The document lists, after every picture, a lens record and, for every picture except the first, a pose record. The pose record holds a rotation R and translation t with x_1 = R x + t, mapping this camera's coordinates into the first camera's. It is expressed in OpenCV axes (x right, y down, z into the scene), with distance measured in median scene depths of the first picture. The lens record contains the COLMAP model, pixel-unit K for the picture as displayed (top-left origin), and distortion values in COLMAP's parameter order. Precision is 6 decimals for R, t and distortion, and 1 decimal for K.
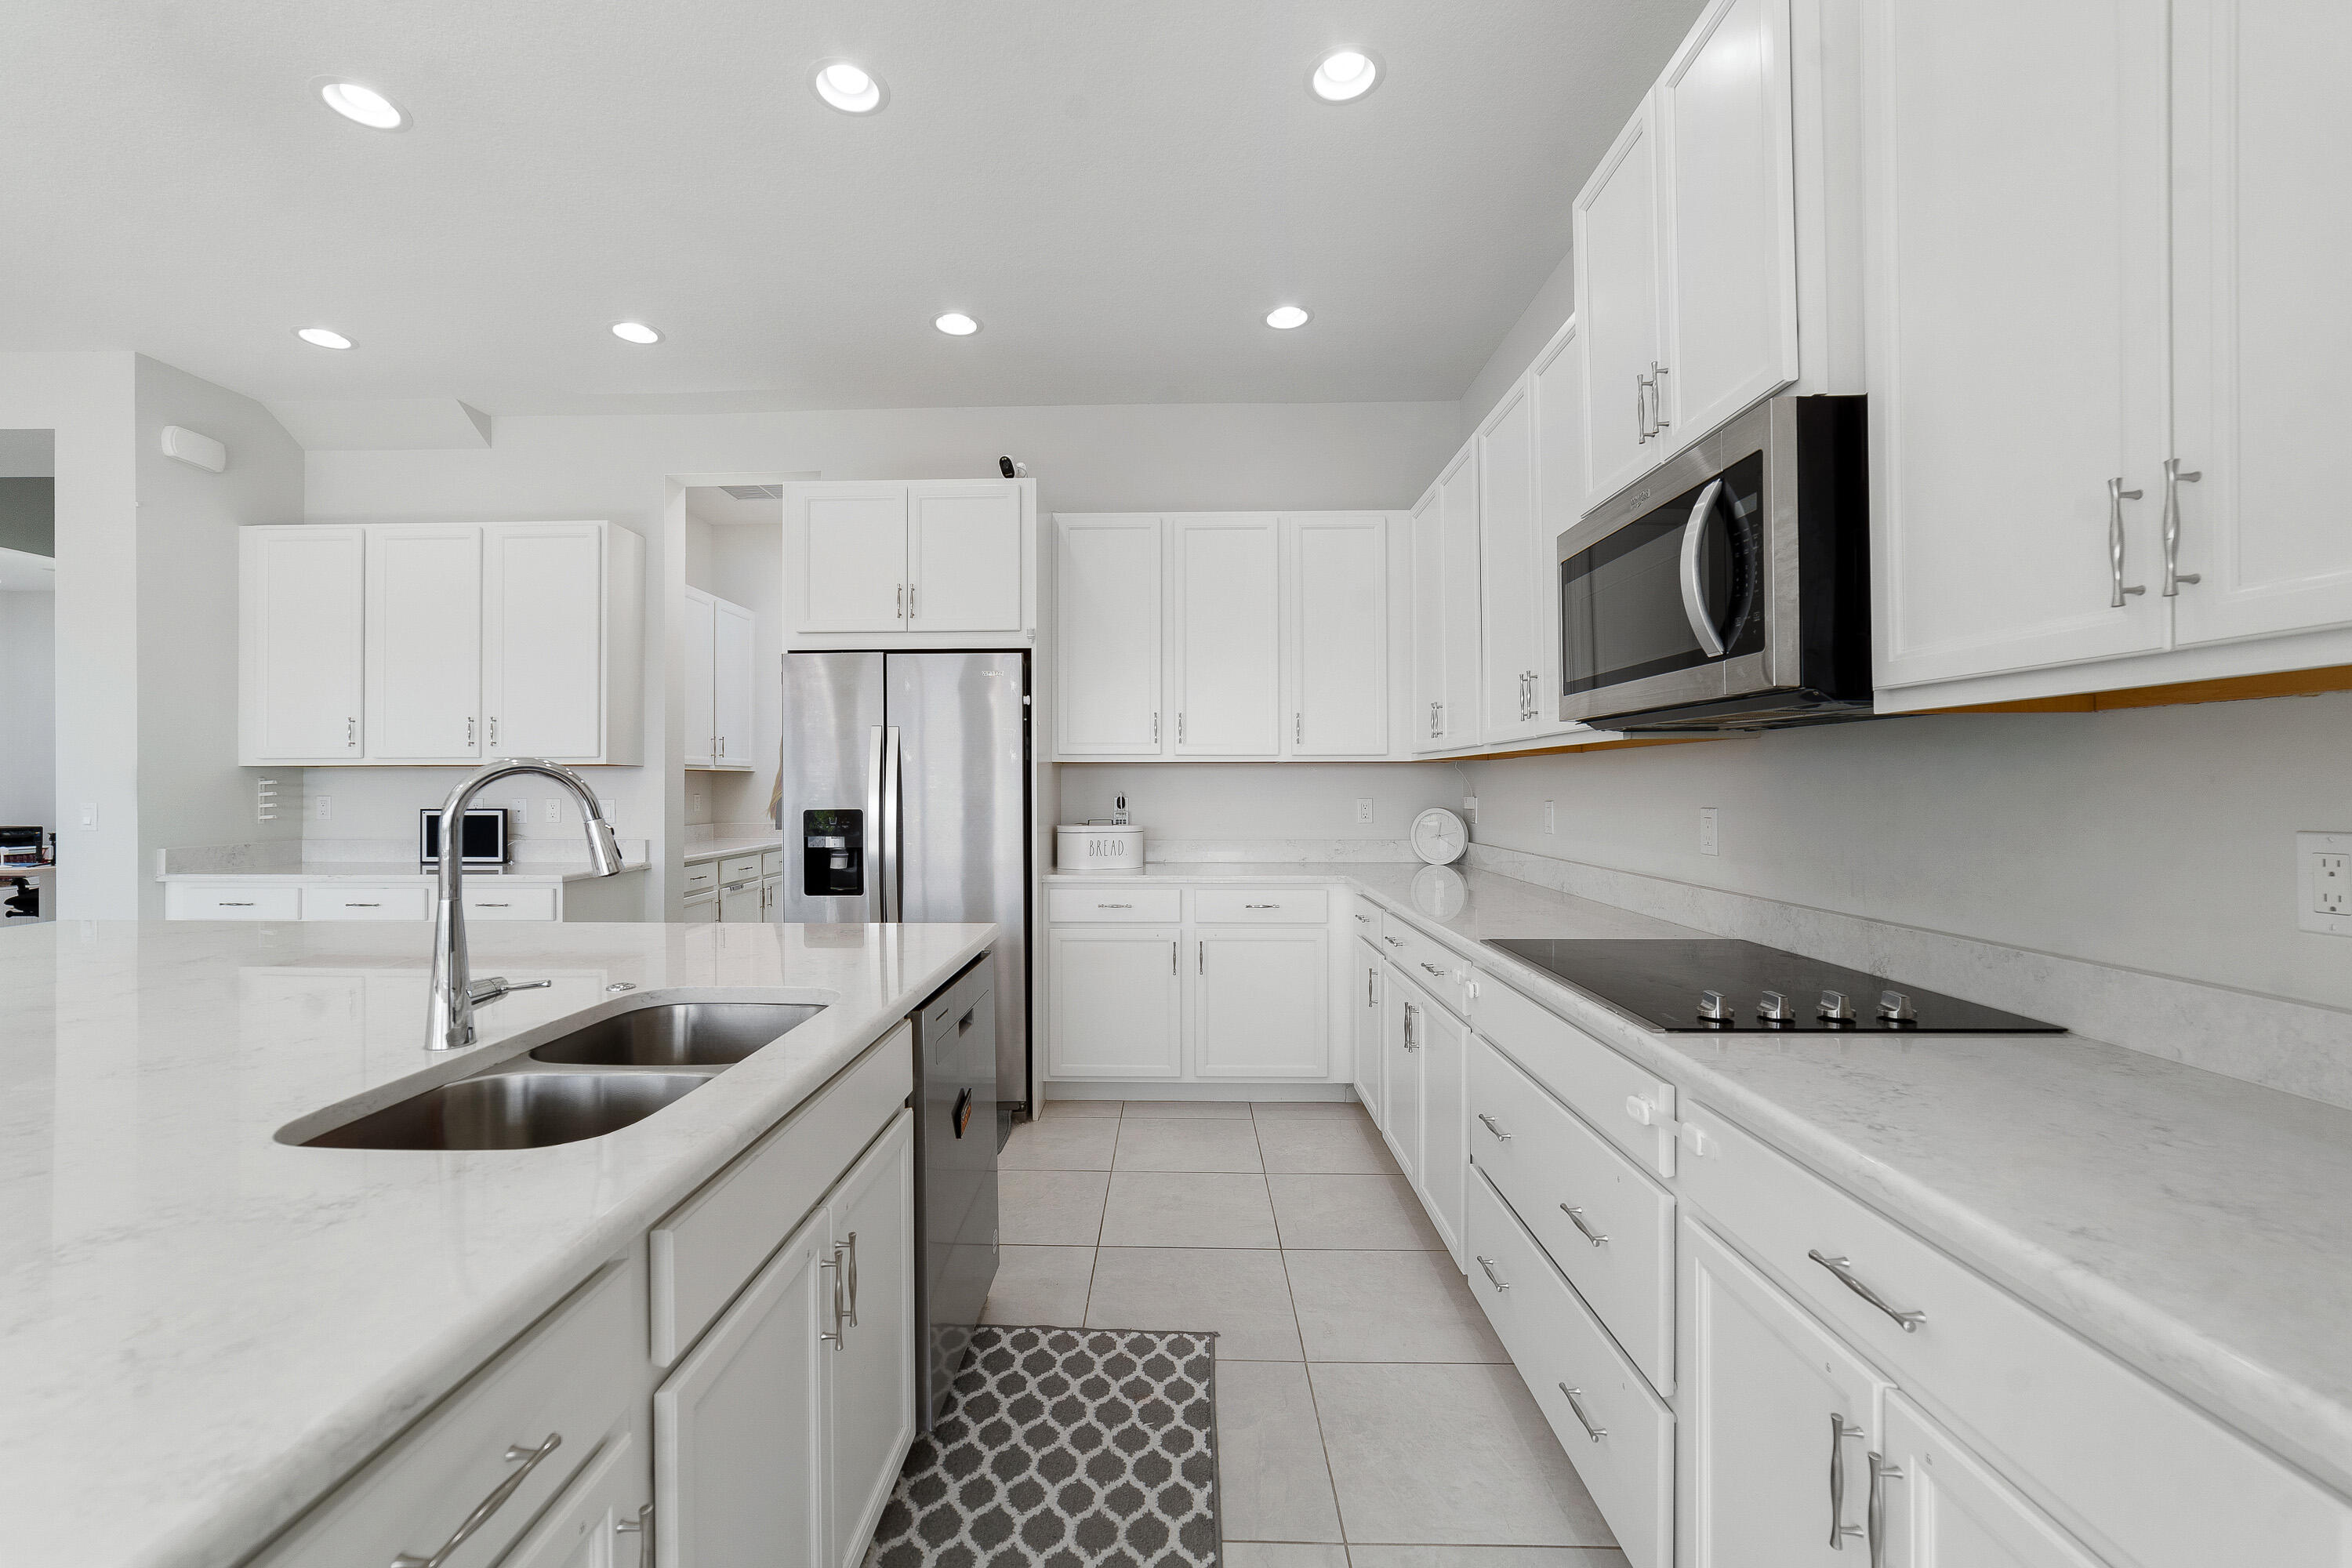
lens RADIAL K [[955.5, 0, 1137.9], [0, 955.5, 780.6], [0, 0, 1]] dist [0.009740, 0.000358]
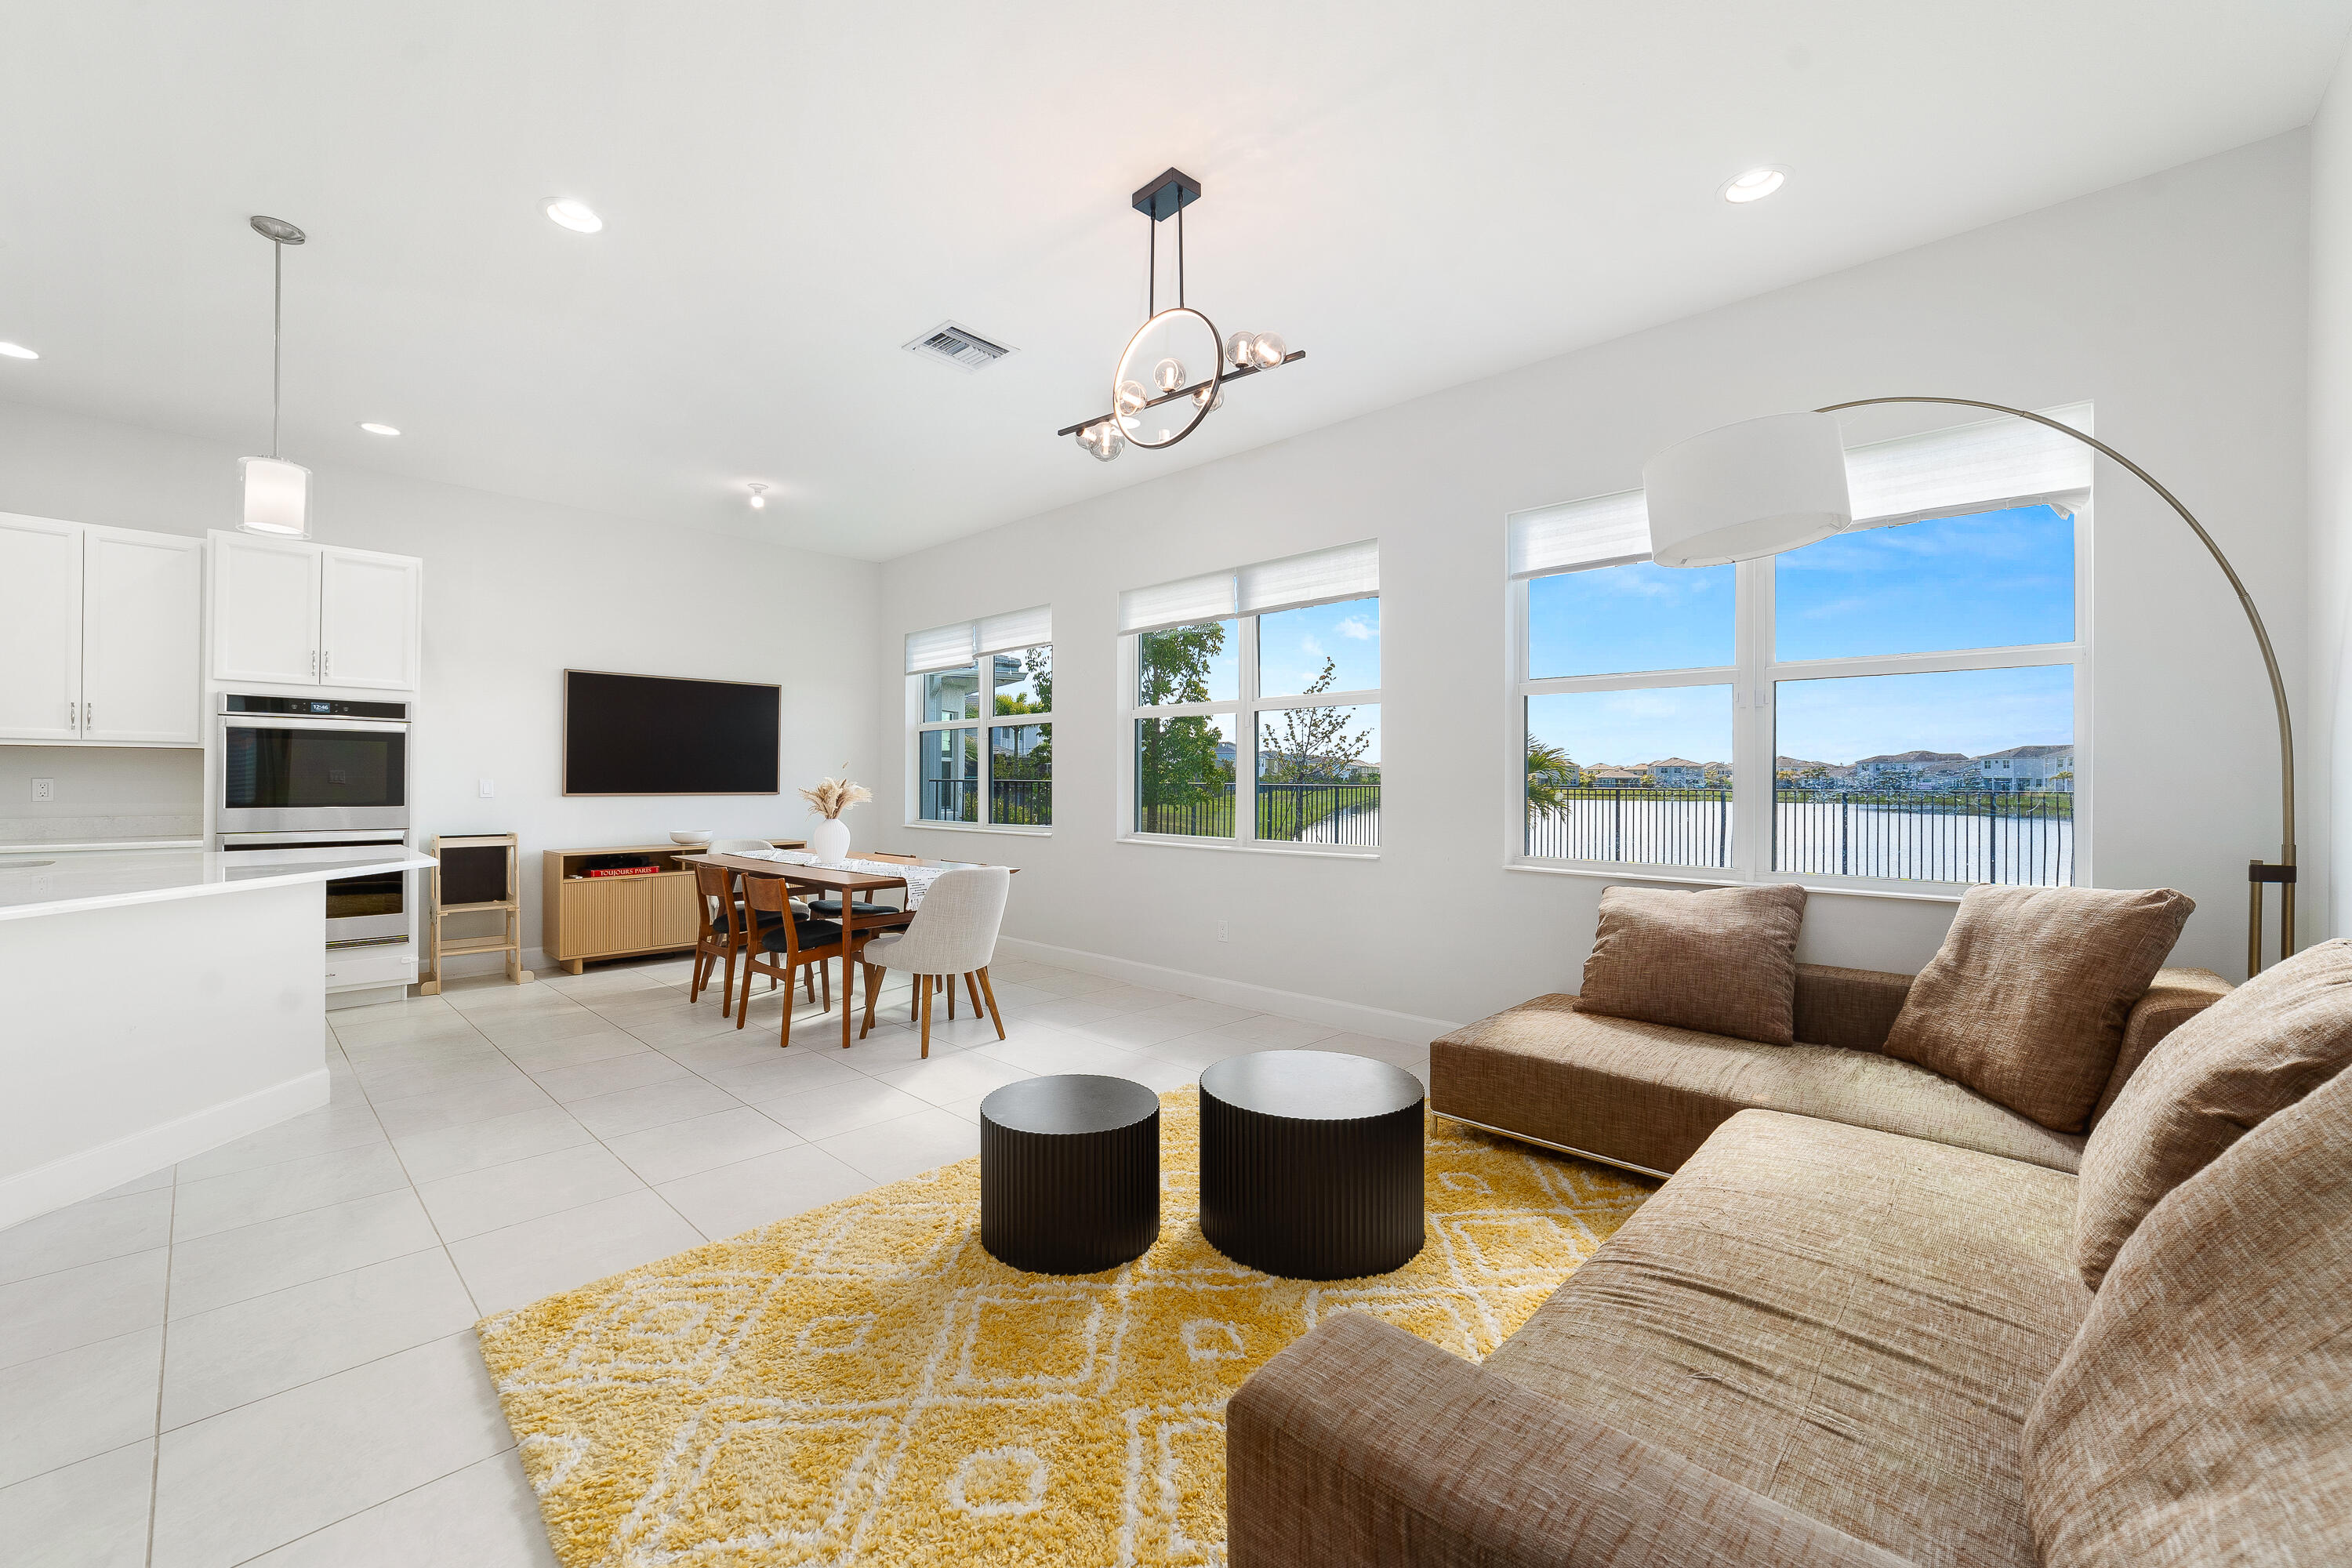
lens RADIAL K [[949.5, 0, 1153.4], [0, 949.5, 778.0], [0, 0, 1]] dist [-0.008419, 0.004152]
pose [[-0.735855, 0.000323, 0.677139, -1.451049], [-0.008976, 0.999907, -0.010231, 0.012846], [-0.677079, -0.013607, -0.735784, 0.201990]]
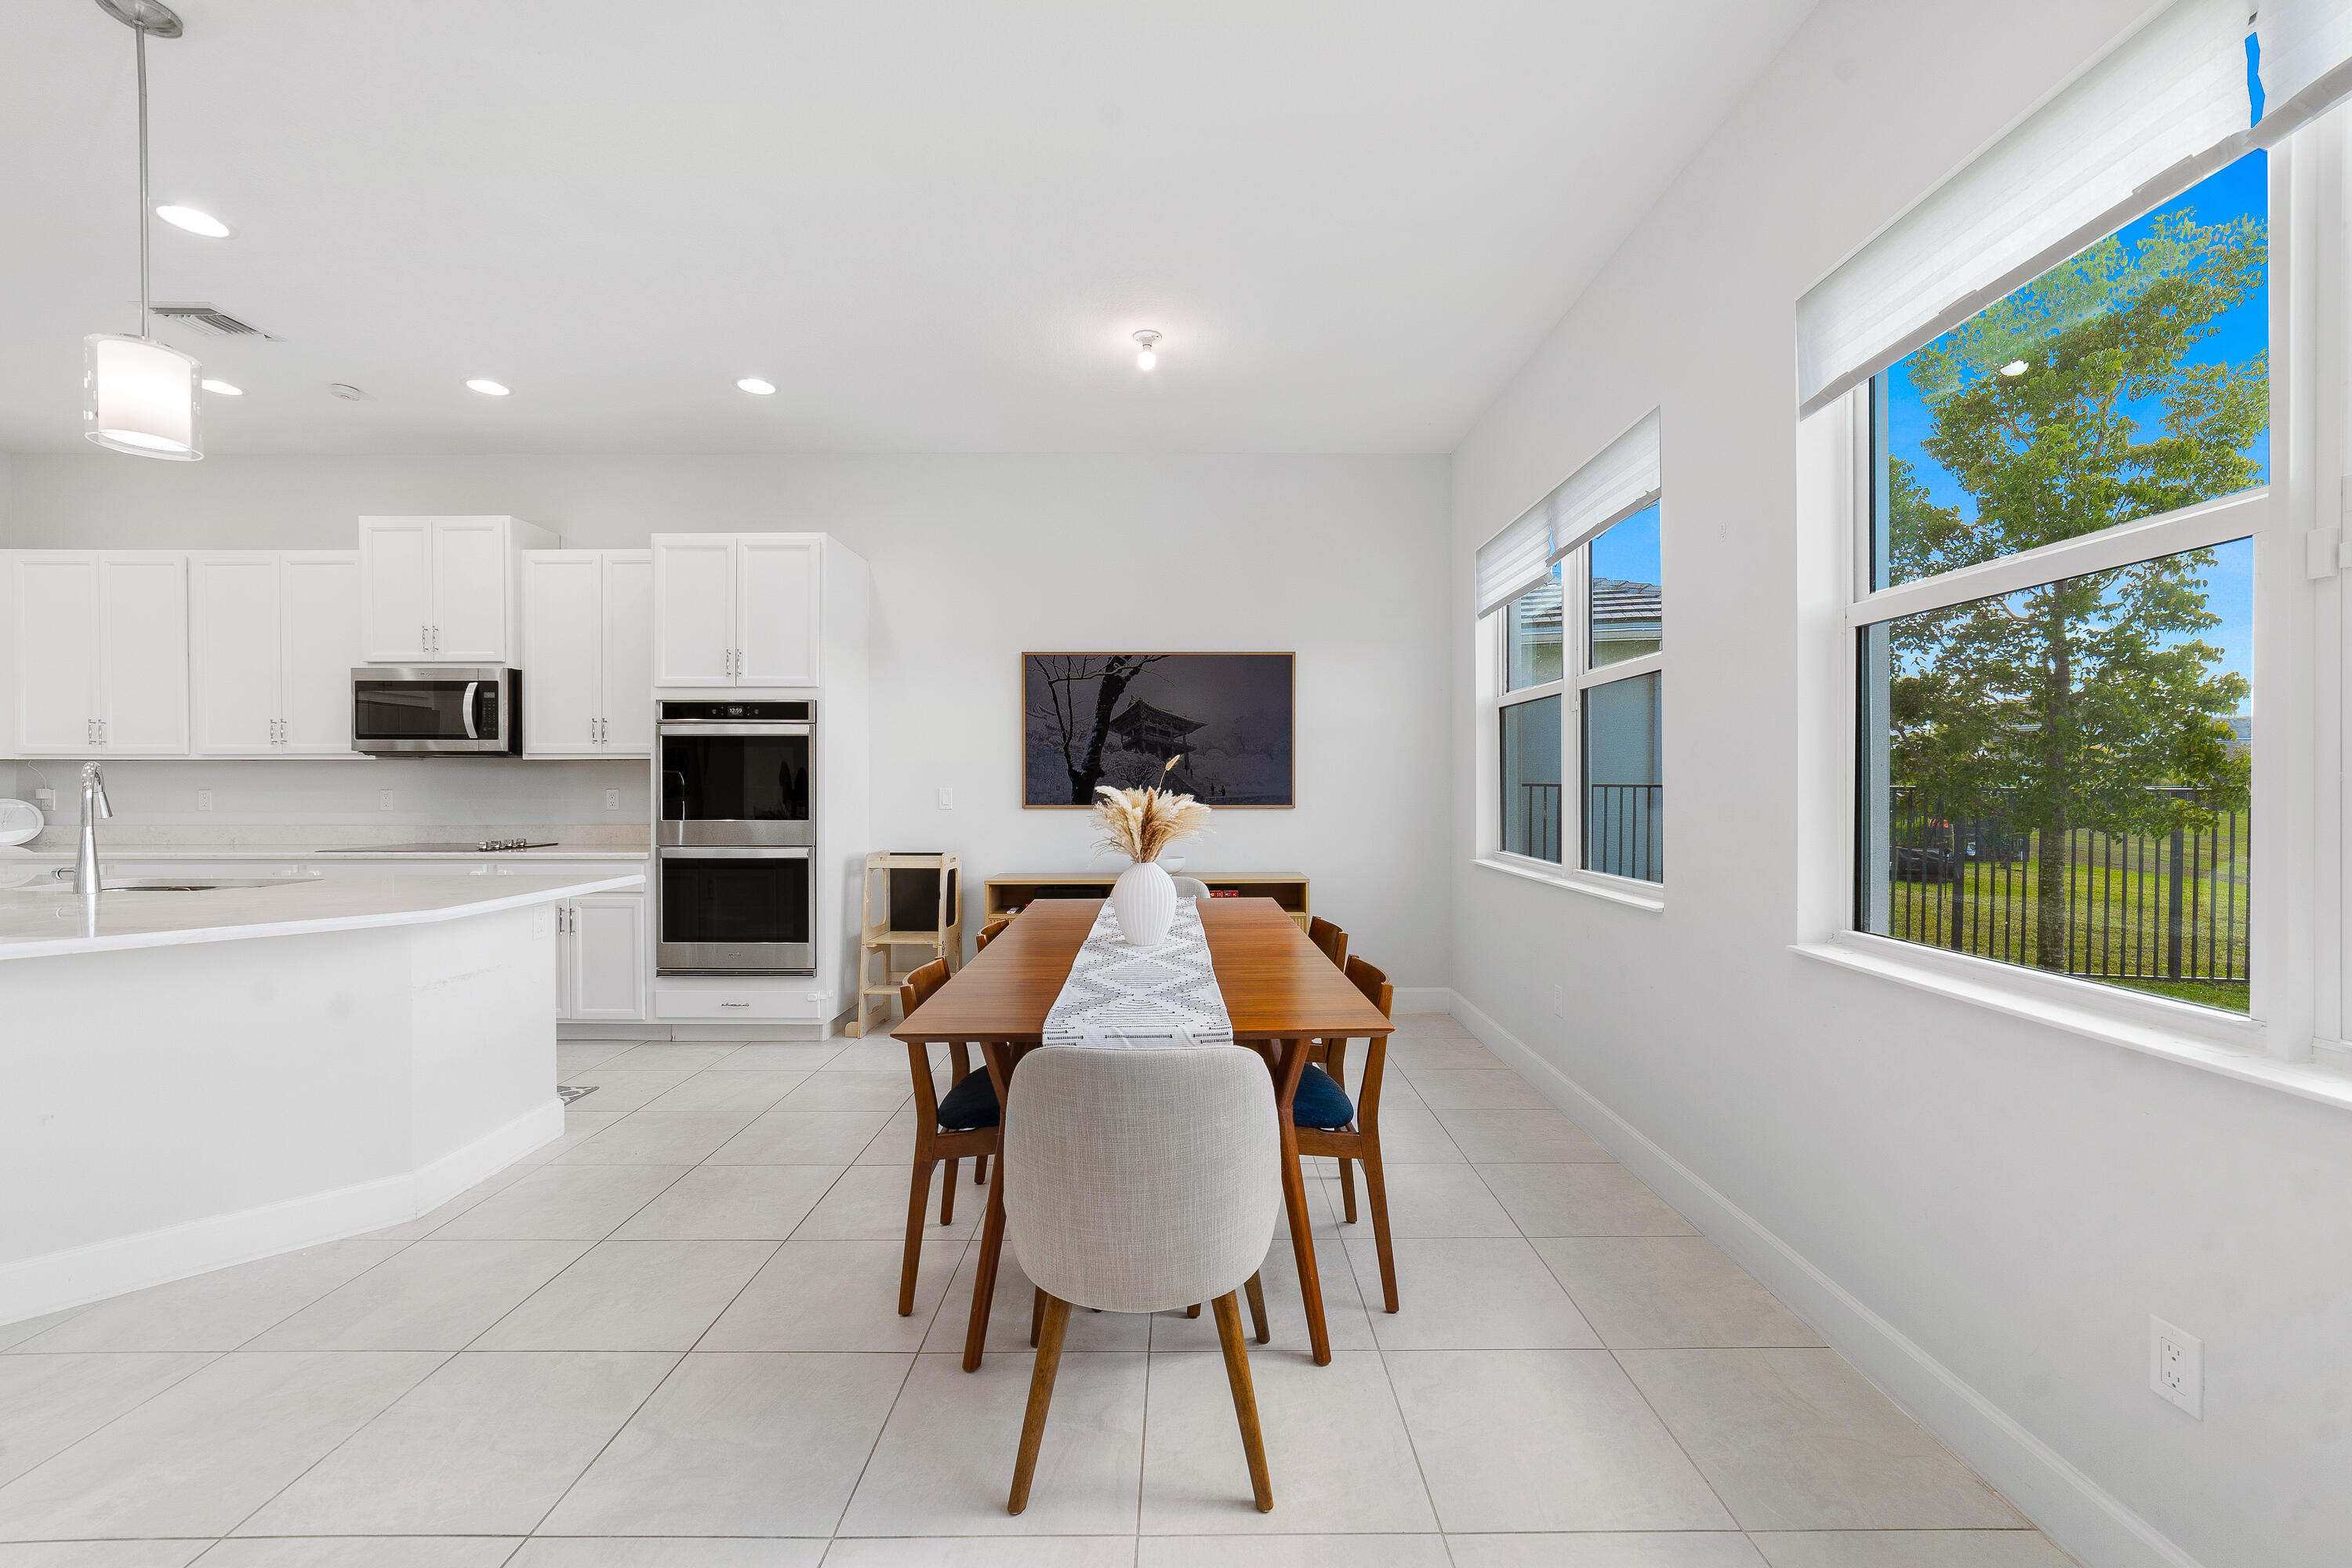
lens RADIAL K [[949.5, 0, 1190.6], [0, 949.5, 783.3], [0, 0, 1]] dist [-0.008419, 0.004152]
pose [[-0.039320, 0.000098, 0.999227, -0.971846], [-0.007181, 0.999974, -0.000380, 0.000777], [-0.999201, -0.007191, -0.039318, -0.458769]]
